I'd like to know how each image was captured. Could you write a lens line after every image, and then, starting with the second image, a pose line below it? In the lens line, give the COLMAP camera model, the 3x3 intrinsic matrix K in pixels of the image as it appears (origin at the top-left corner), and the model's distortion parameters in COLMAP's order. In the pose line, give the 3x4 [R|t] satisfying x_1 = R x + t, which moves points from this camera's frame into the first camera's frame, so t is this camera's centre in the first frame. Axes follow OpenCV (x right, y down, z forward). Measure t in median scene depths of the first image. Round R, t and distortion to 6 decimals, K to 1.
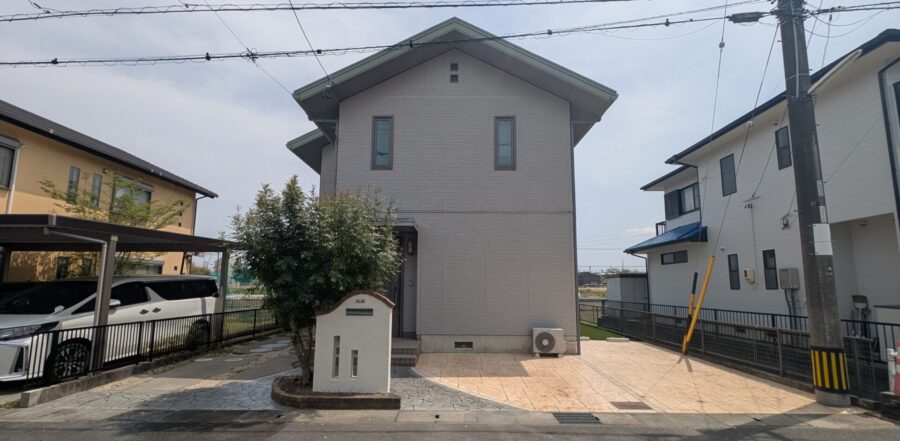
lens RADIAL K [[371.8, 0, 451.7], [0, 371.8, 239.9], [0, 0, 1]] dist [0.002624, -0.000480]
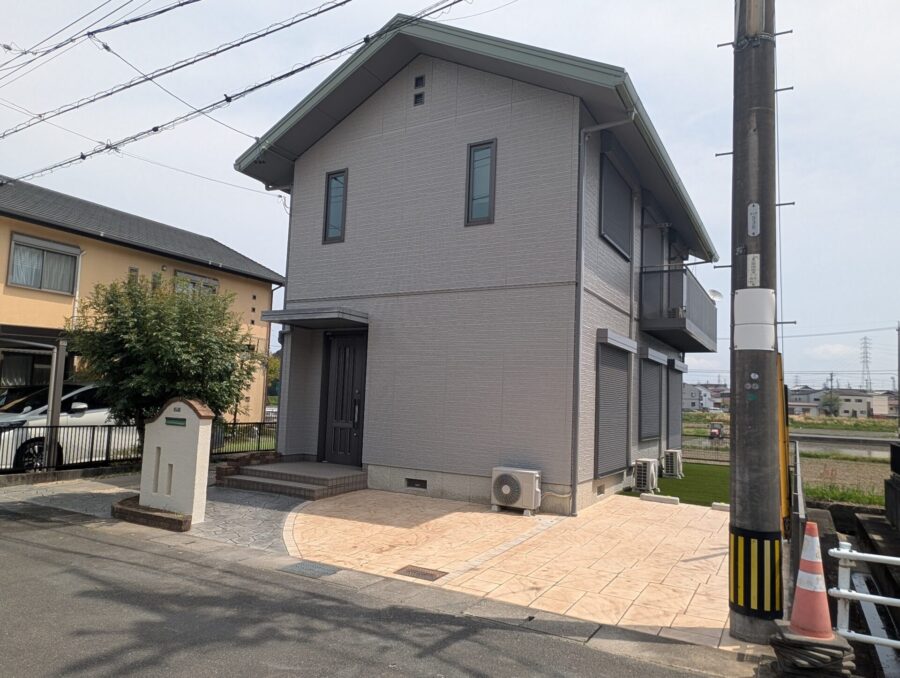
lens RADIAL K [[604.5, 0, 451.5], [0, 604.5, 345.6], [0, 0, 1]] dist [0.005131, 0.003100]
pose [[0.874442, -0.017610, -0.484811, 0.769526], [0.028946, 0.999454, 0.015906, 0.007301], [0.484266, -0.027942, 0.874474, 0.049378]]
